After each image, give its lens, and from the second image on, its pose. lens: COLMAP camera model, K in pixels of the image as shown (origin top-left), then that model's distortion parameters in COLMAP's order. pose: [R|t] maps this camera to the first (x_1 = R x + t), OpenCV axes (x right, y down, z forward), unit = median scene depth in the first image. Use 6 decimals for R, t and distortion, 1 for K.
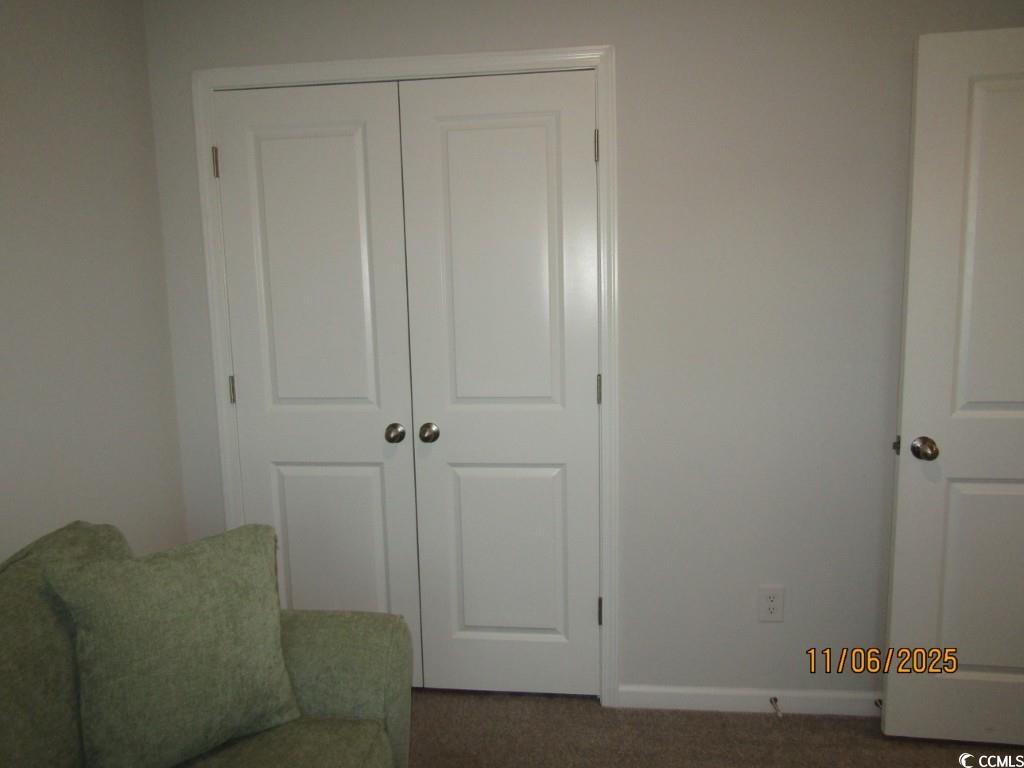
lens RADIAL K [[720.8, 0, 512.0], [0, 720.8, 384.0], [0, 0, 1]] dist [-0.044627, 0.035378]
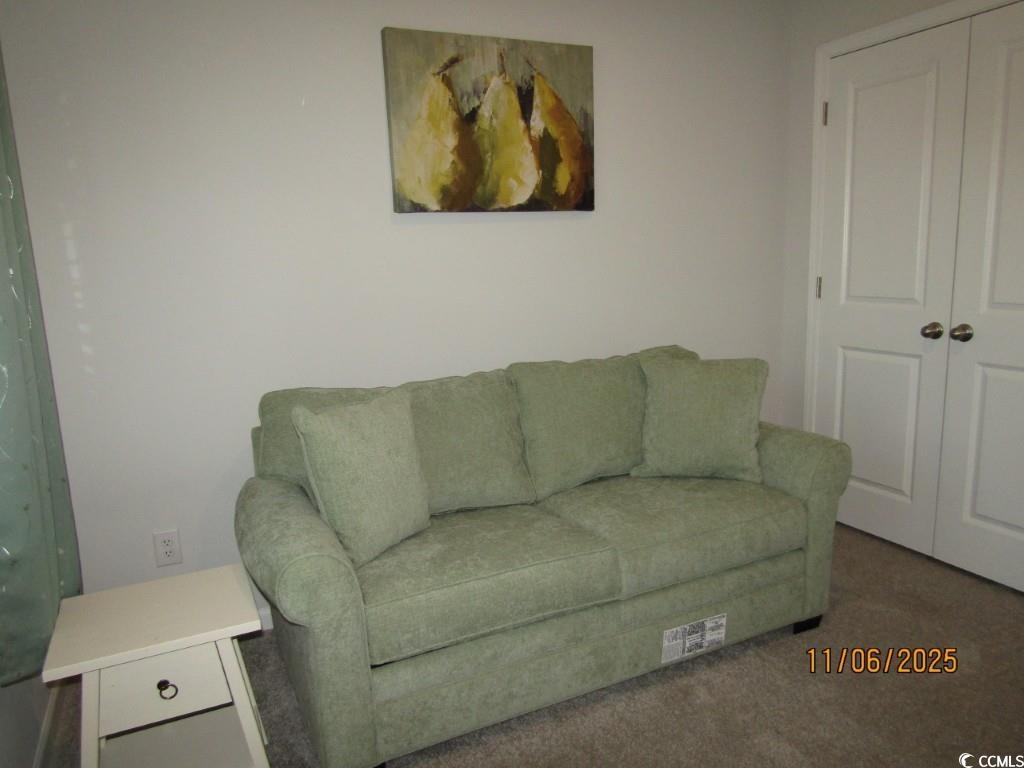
lens RADIAL K [[720.8, 0, 512.0], [0, 720.8, 384.0], [0, 0, 1]] dist [-0.044627, 0.035378]
pose [[0.526366, 0.156589, -0.835715, 0.465110], [-0.089544, 0.987638, 0.128657, 0.067603], [0.845530, 0.007112, 0.533880, -0.197184]]
